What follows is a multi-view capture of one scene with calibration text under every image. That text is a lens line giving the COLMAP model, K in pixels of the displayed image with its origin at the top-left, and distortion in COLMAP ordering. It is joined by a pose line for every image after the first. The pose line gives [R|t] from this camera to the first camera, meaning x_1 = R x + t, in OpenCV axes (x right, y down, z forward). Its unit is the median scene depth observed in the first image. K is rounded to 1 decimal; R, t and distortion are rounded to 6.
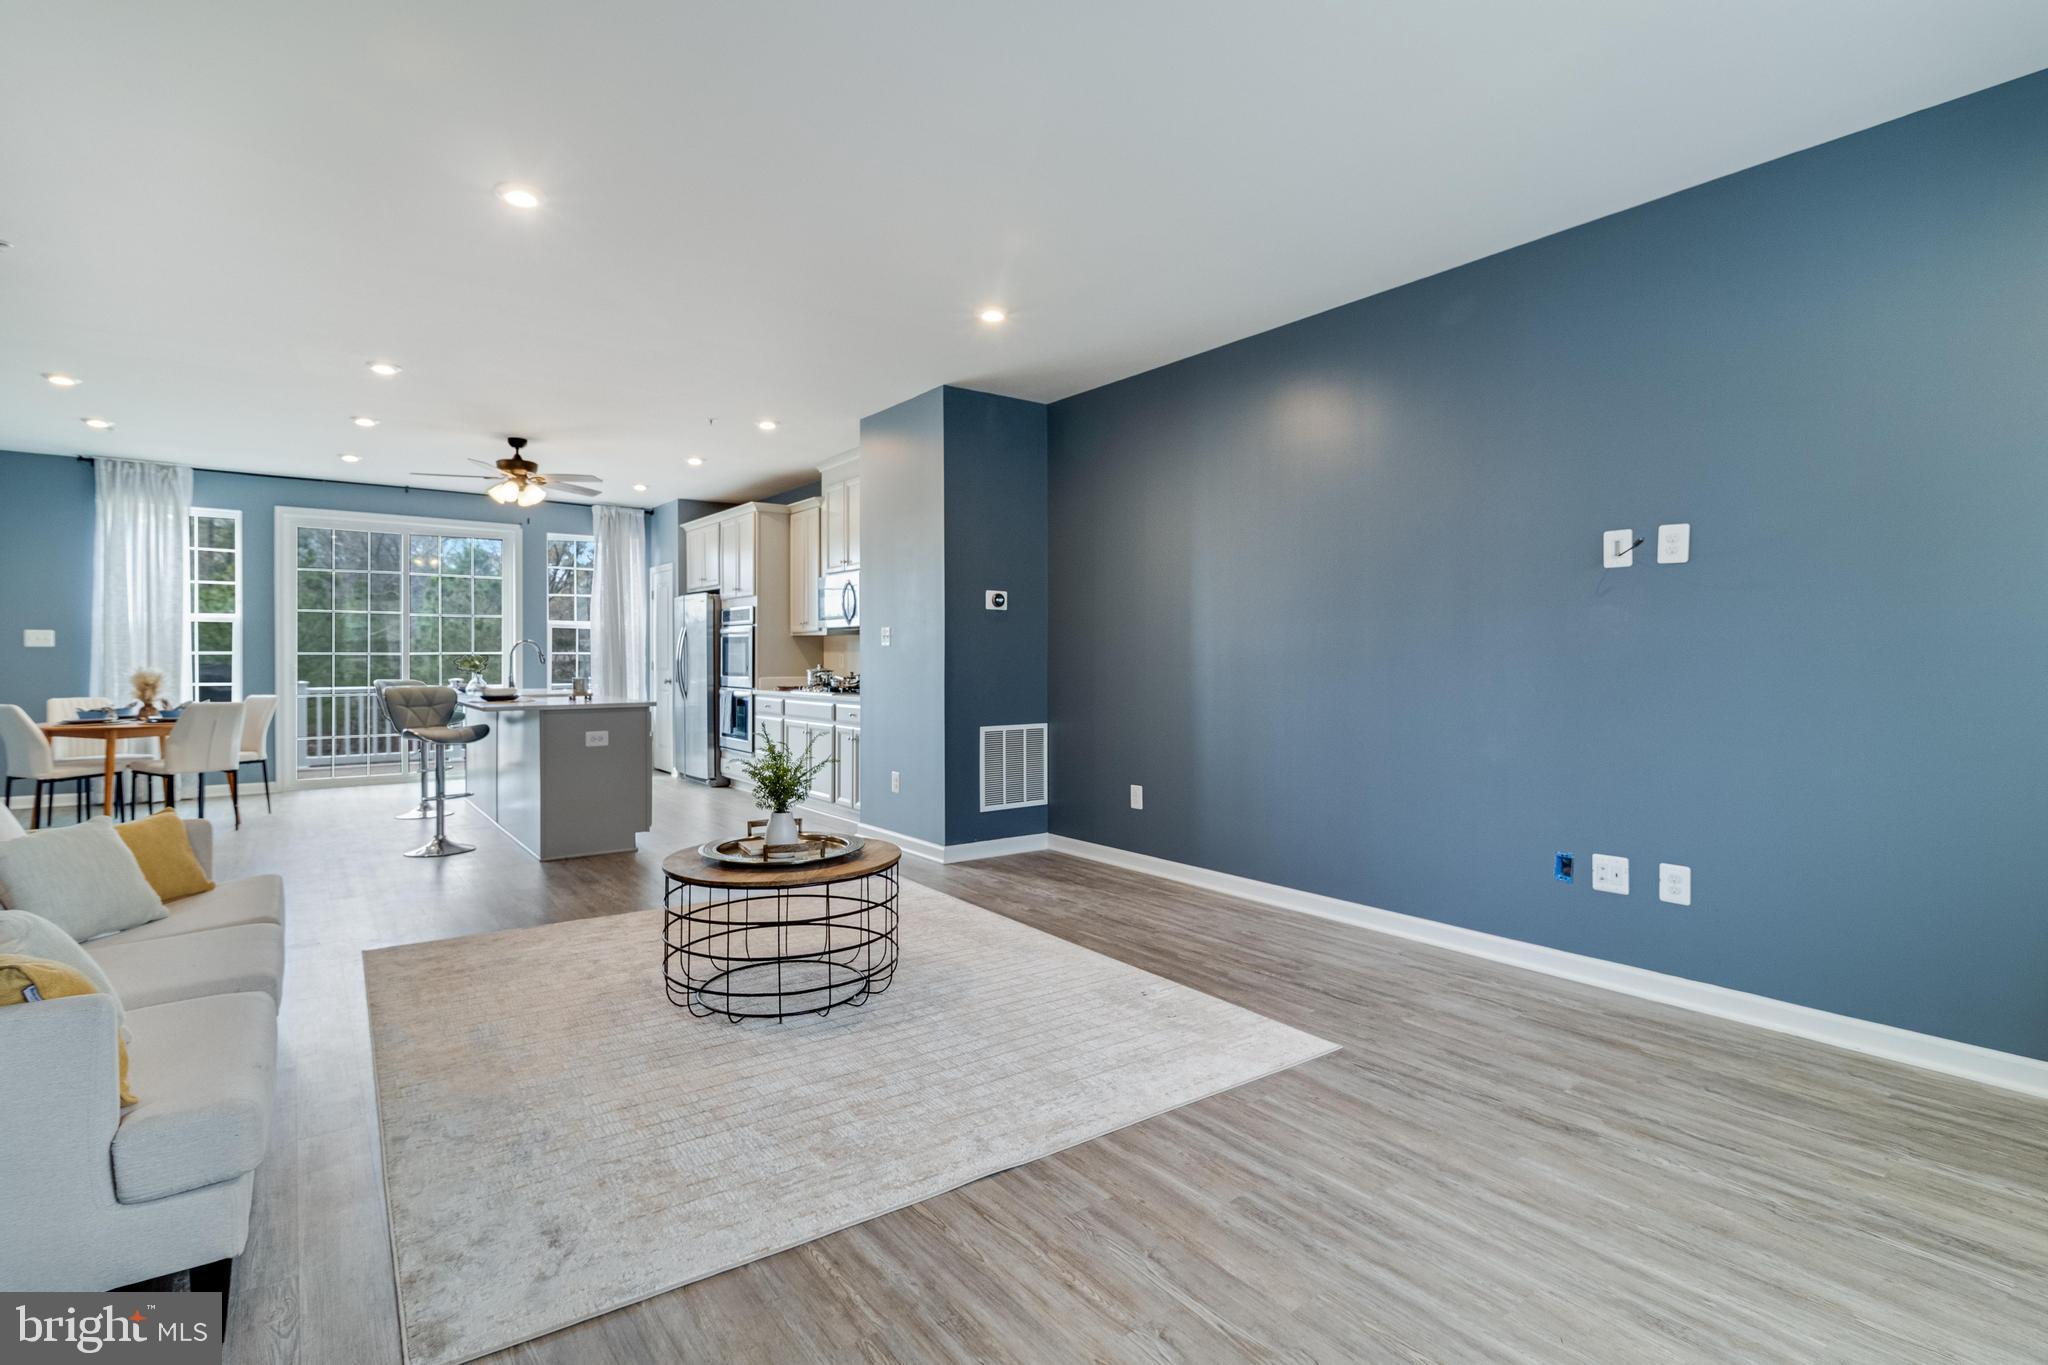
lens RADIAL K [[1006.1, 0, 1024.0], [0, 1006.1, 682.5], [0, 0, 1]] dist [0.000762, 0.000066]
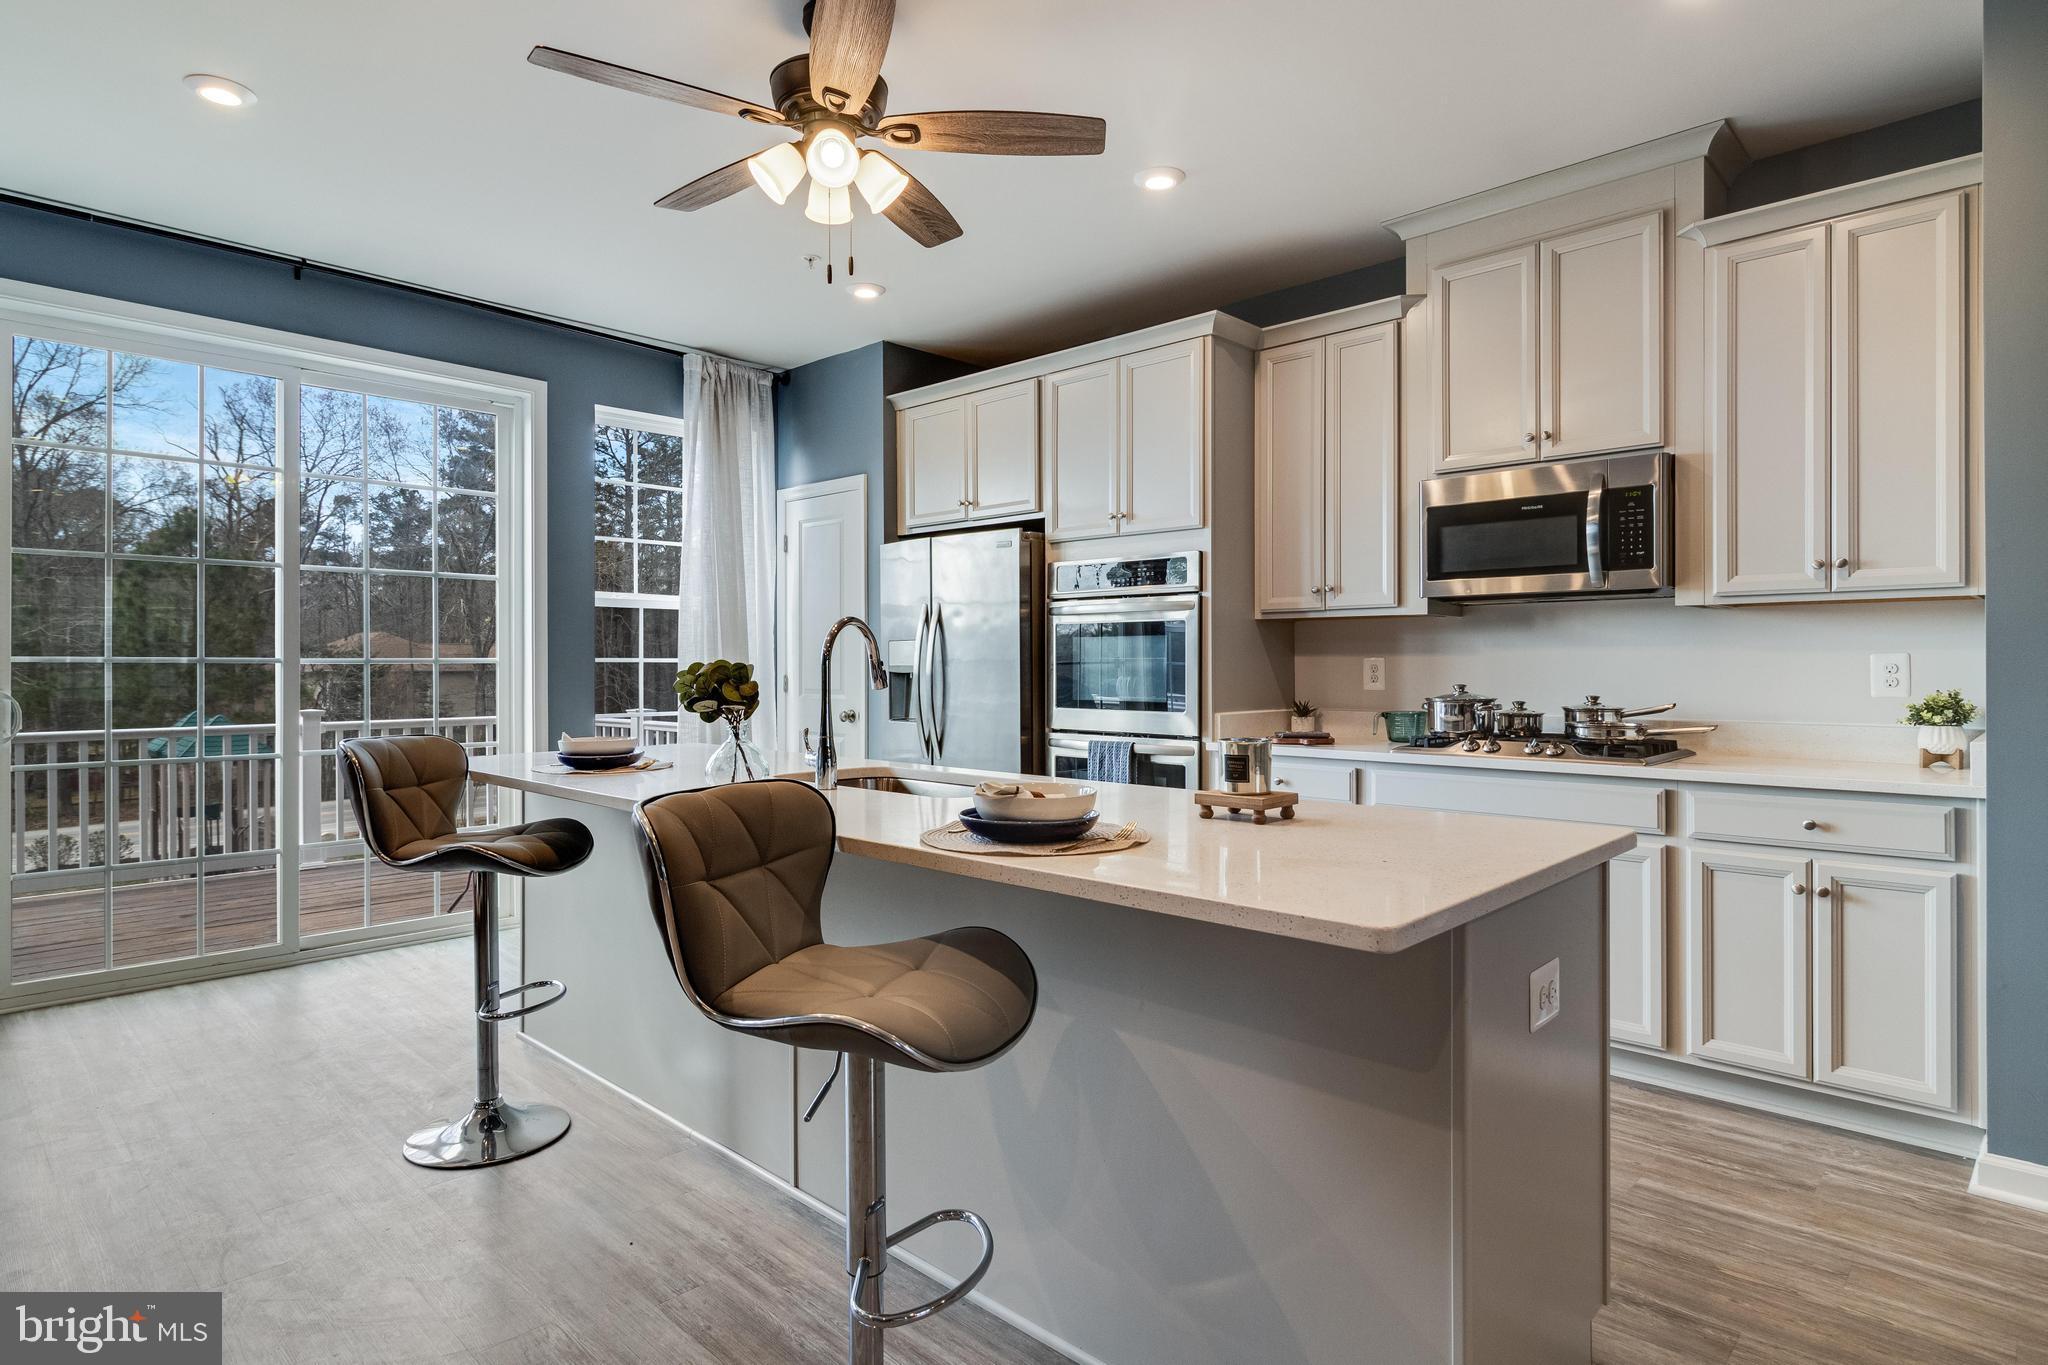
lens RADIAL K [[1139.8, 0, 1024.0], [0, 1139.8, 682.5], [0, 0, 1]] dist [-0.002145, -0.000323]
pose [[0.988185, -0.006340, 0.153134, -0.390783], [0.007565, 0.999944, -0.007416, -0.014038], [-0.153079, 0.008486, 0.988178, 0.480371]]
